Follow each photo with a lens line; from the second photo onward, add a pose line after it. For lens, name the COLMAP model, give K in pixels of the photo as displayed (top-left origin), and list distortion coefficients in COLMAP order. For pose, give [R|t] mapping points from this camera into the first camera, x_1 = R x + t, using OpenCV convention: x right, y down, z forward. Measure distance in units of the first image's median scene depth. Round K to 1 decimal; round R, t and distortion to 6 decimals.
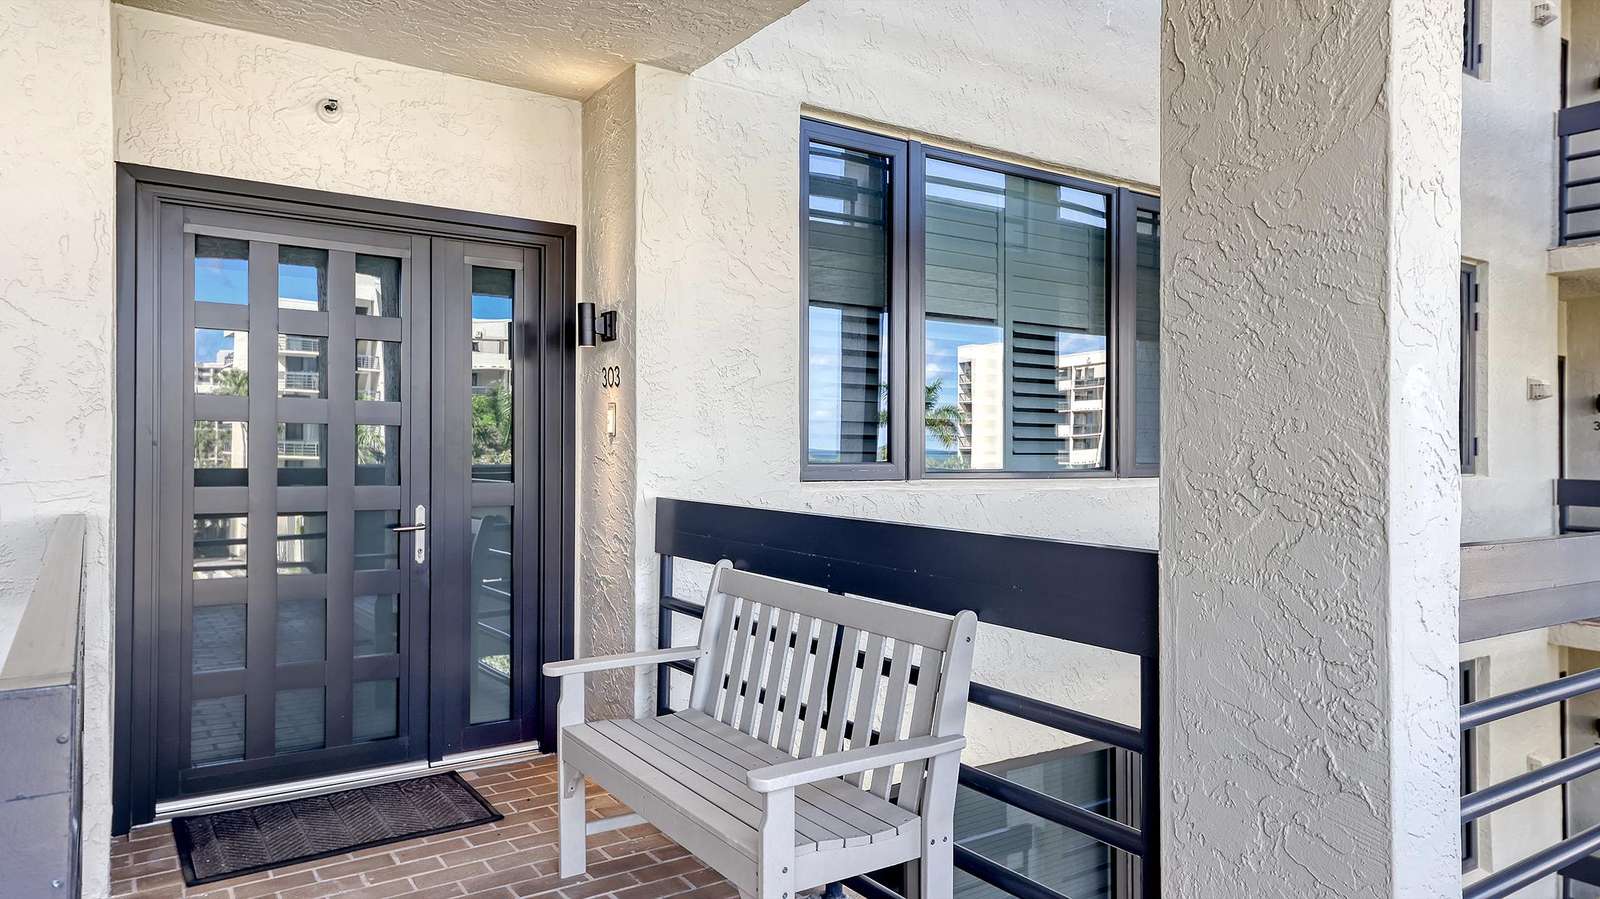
lens RADIAL K [[1009.6, 0, 800.2], [0, 1009.6, 440.6], [0, 0, 1]] dist [0.007970, 0.002516]
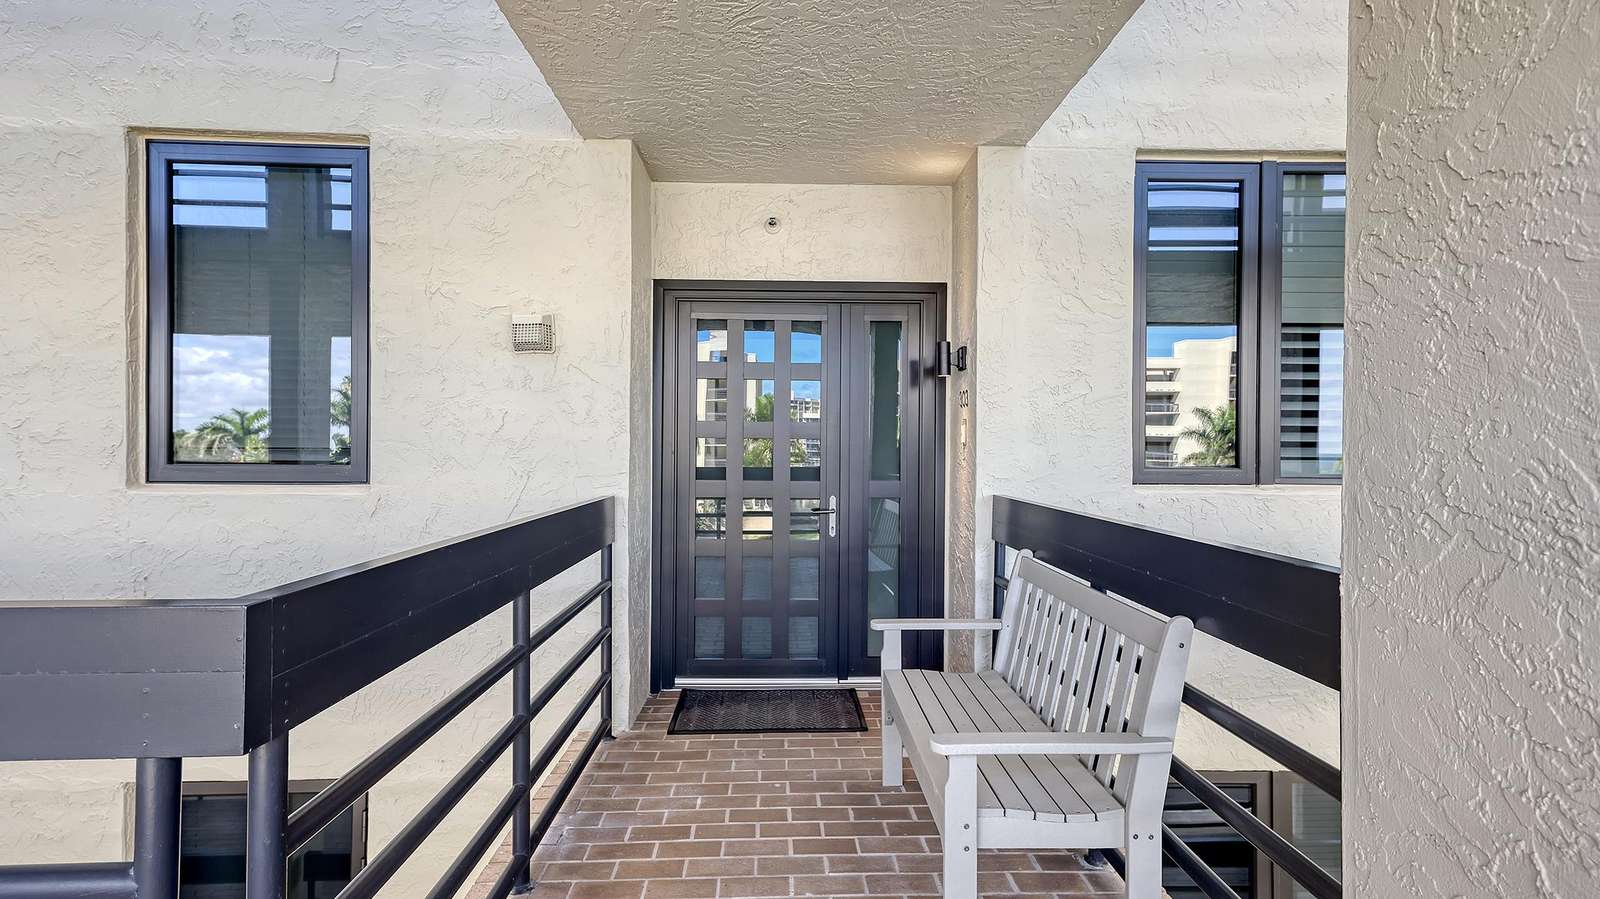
lens RADIAL K [[751.7, 0, 800.0], [0, 751.7, 449.5], [0, 0, 1]] dist [0.003369, -0.000046]
pose [[0.842309, -0.004973, -0.538971, 0.164793], [0.006226, 0.999980, 0.000504, -0.001156], [0.538958, -0.003780, 0.842324, 0.106091]]
